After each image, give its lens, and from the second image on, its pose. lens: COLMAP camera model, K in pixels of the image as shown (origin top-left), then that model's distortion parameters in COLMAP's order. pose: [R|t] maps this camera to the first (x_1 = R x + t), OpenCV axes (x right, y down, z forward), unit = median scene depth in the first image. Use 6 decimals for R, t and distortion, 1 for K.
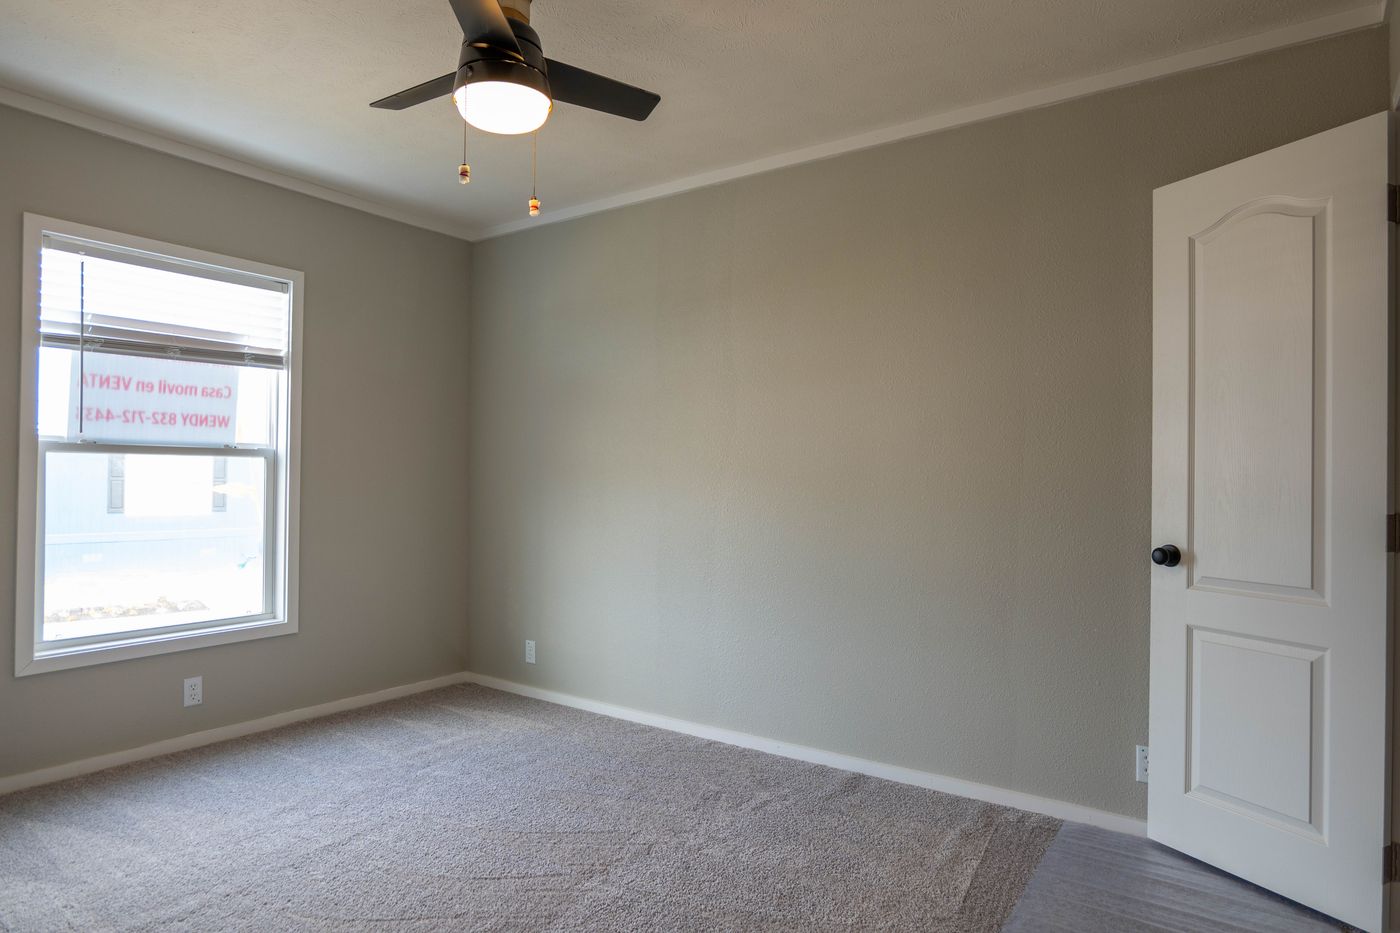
lens RADIAL K [[826.1, 0, 700.0], [0, 826.1, 466.5], [0, 0, 1]] dist [0.003081, 0.000882]
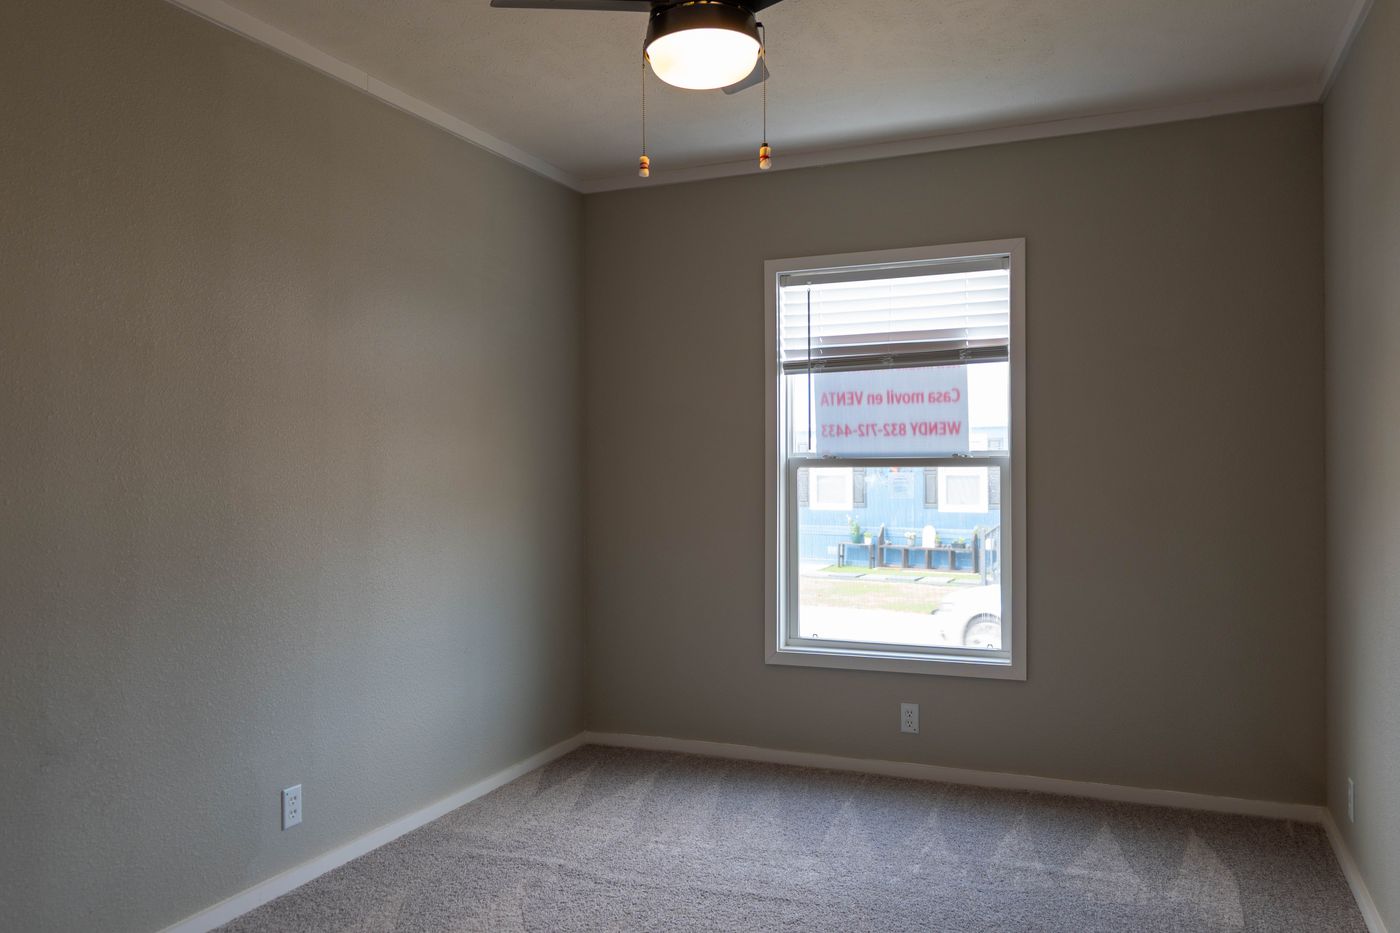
lens RADIAL K [[1018.2, 0, 700.0], [0, 1018.2, 466.5], [0, 0, 1]] dist [-0.000504, 0.000464]
pose [[0.223600, -0.022925, -0.974411, 0.465106], [0.016112, 0.999674, -0.019822, 0.005308], [0.974548, -0.011268, 0.223896, 0.510120]]
